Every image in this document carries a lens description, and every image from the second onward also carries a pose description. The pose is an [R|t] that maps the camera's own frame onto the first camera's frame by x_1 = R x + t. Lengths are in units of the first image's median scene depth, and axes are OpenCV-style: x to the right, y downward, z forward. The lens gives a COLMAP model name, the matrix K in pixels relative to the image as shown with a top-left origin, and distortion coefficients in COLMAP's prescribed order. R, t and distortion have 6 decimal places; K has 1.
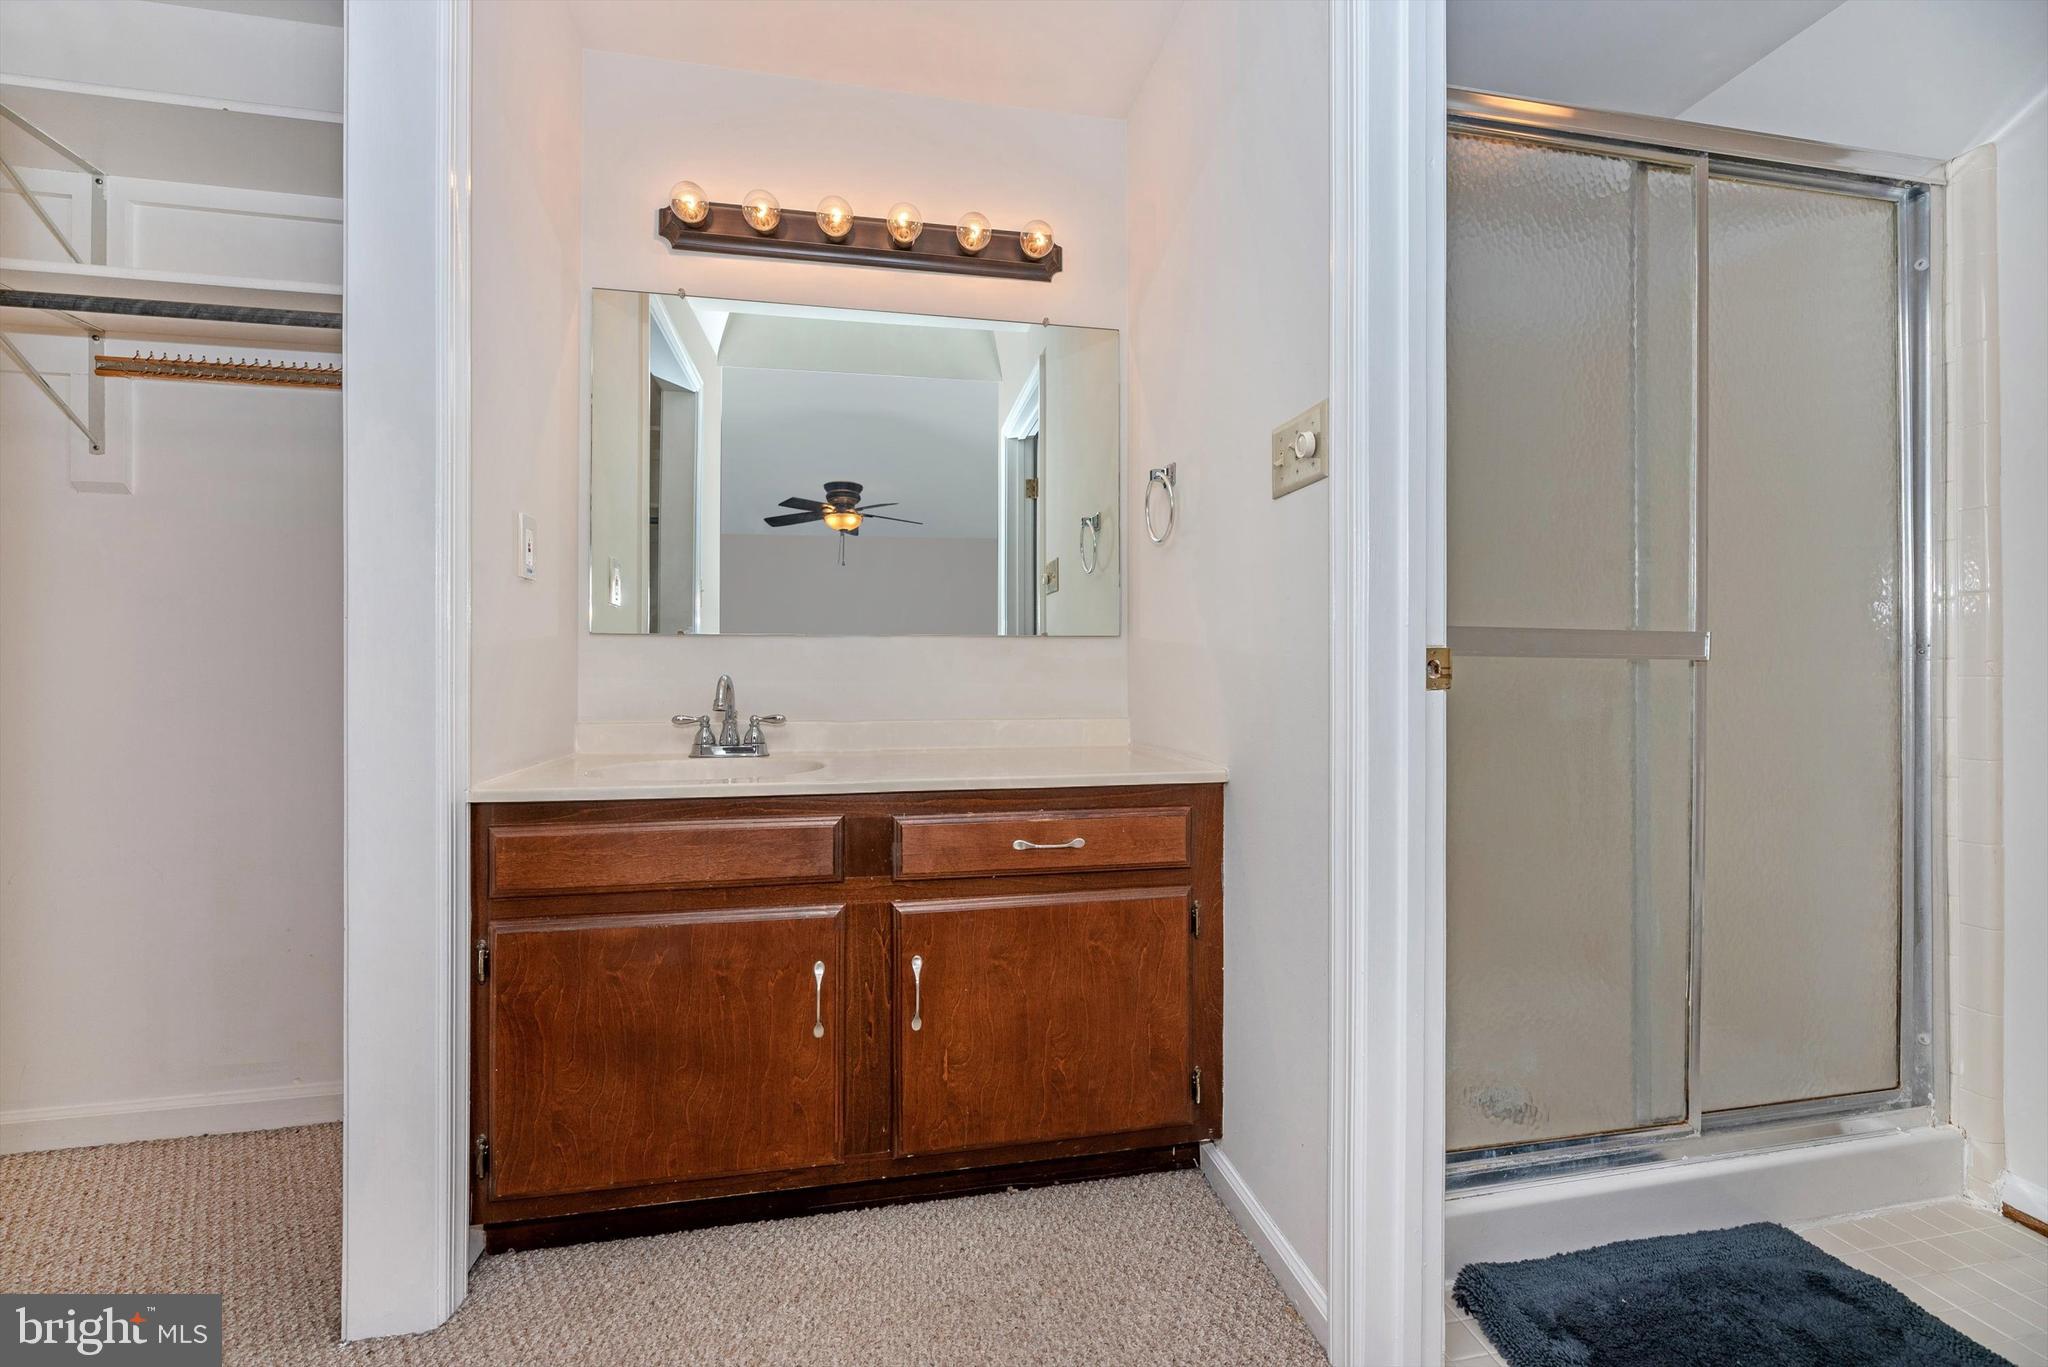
lens RADIAL K [[845.0, 0, 1027.1], [0, 845.0, 674.6], [0, 0, 1]] dist [-0.001825, 0.000490]
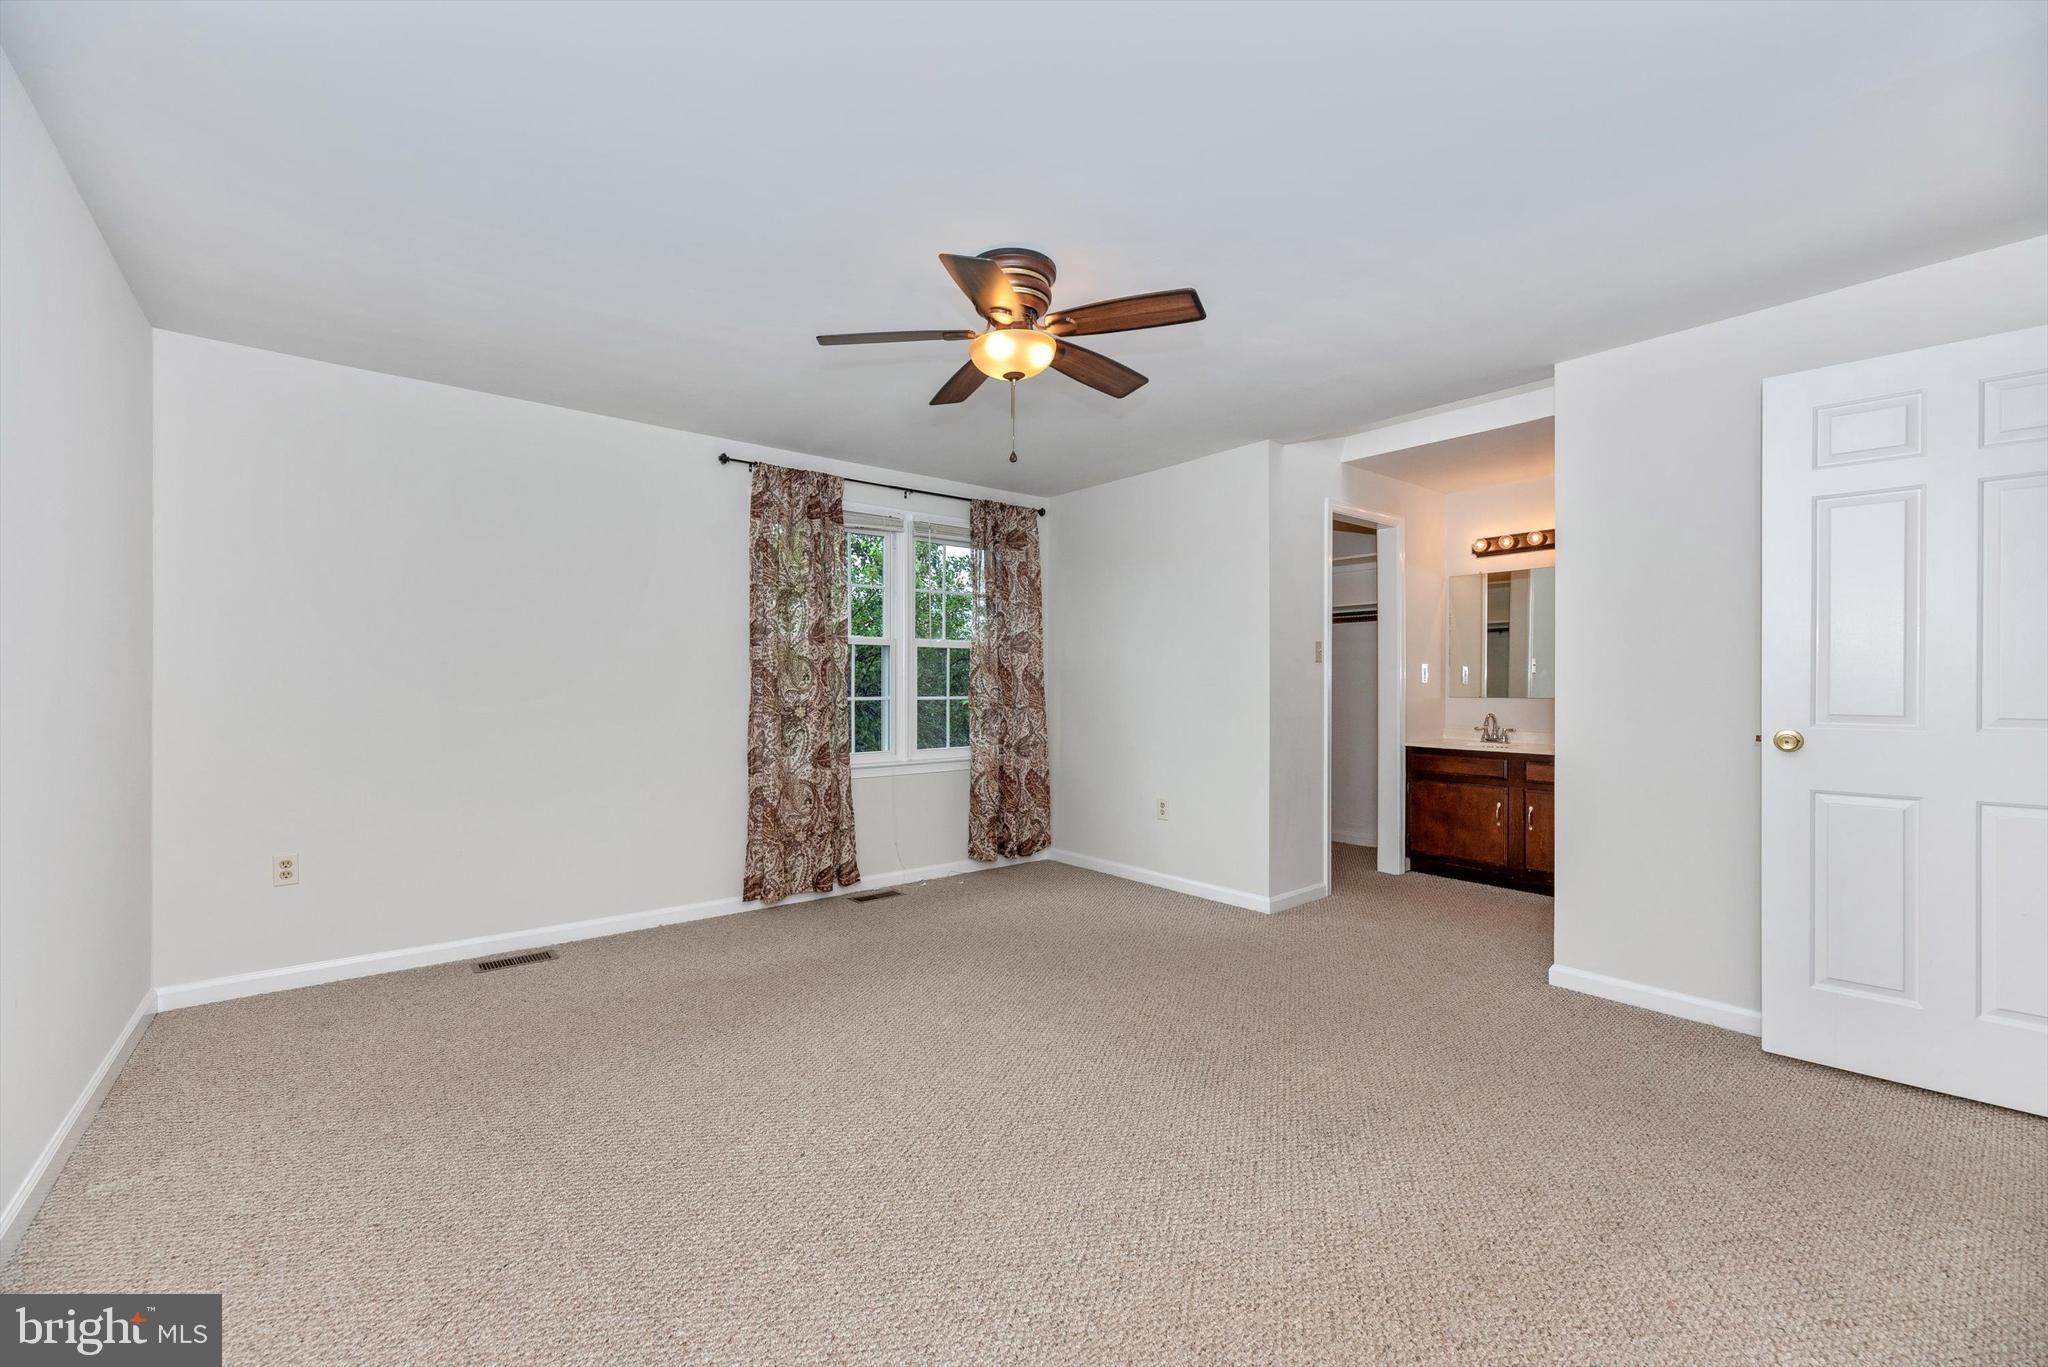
lens RADIAL K [[845.0, 0, 1029.2], [0, 845.0, 676.7], [0, 0, 1]] dist [-0.001825, 0.000490]
pose [[0.478307, -0.005498, -0.878175, 1.657947], [-0.001155, 0.999976, -0.006889, -0.121556], [0.878192, 0.004310, 0.478289, -2.047877]]
